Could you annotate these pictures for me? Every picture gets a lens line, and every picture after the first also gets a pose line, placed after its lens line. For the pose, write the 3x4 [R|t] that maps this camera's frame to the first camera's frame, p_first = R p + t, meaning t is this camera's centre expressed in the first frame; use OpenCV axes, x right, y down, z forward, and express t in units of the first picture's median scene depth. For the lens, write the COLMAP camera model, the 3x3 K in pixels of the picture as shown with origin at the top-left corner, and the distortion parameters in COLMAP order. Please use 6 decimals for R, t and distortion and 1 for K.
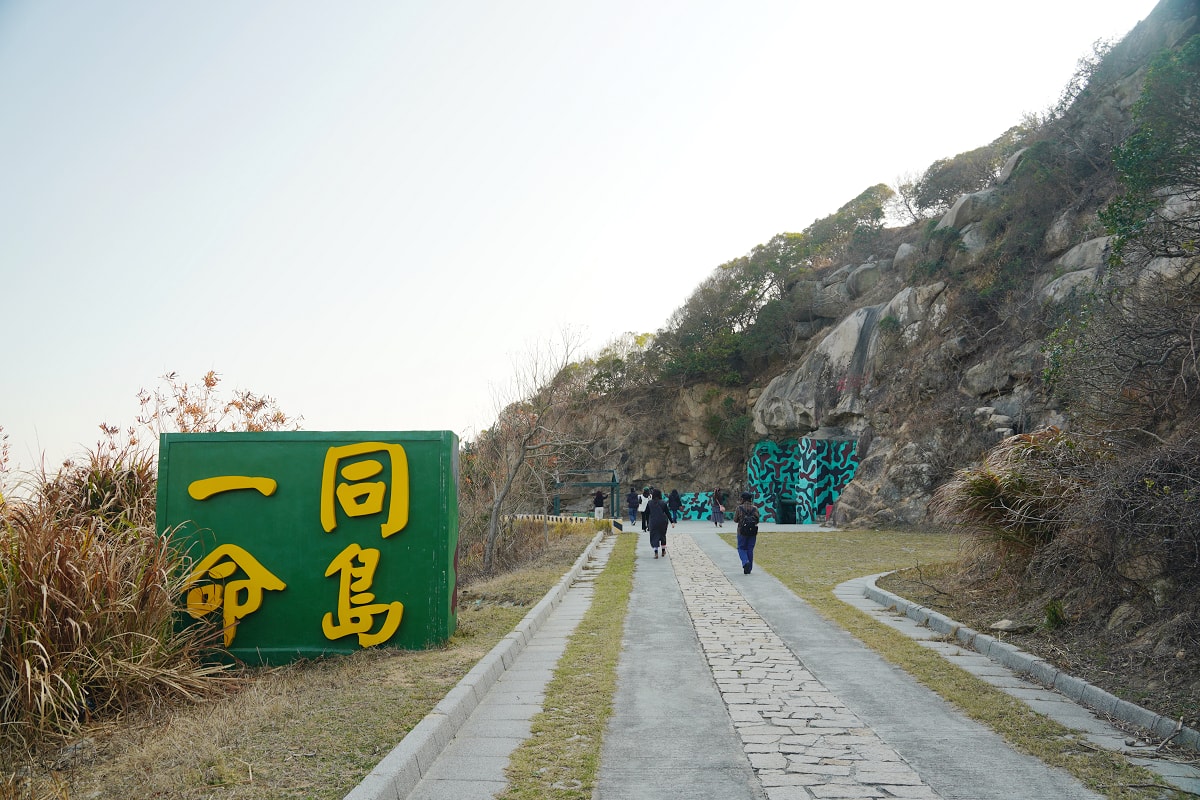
lens RADIAL K [[959.2, 0, 599.9], [0, 959.2, 400.5], [0, 0, 1]] dist [-0.072700, 0.013977]
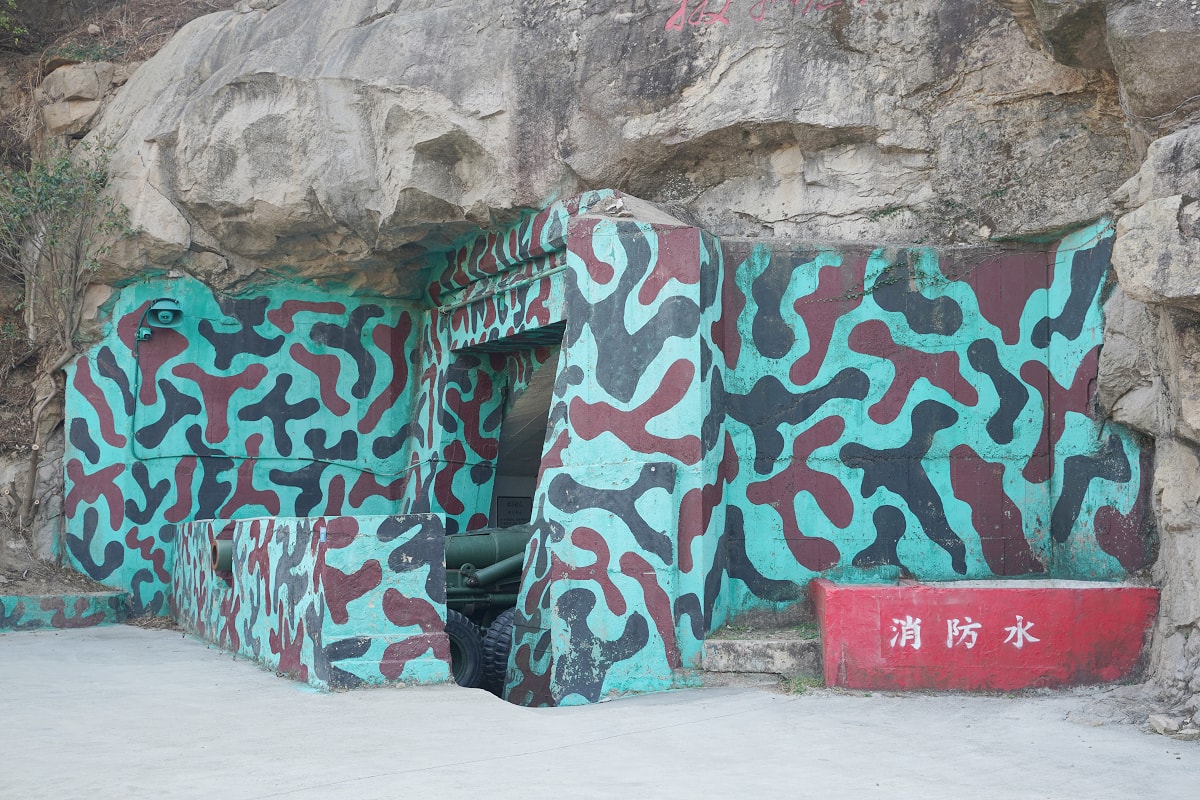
lens RADIAL K [[1579.1, 0, 600.4], [0, 1579.1, 400.0], [0, 0, 1]] dist [0.038584, 0.000000]
pose [[0.773794, 0.042398, 0.632017, 0.018918], [-0.067448, 0.997600, 0.015656, 0.068933], [-0.629837, -0.054743, 0.774796, 0.753249]]
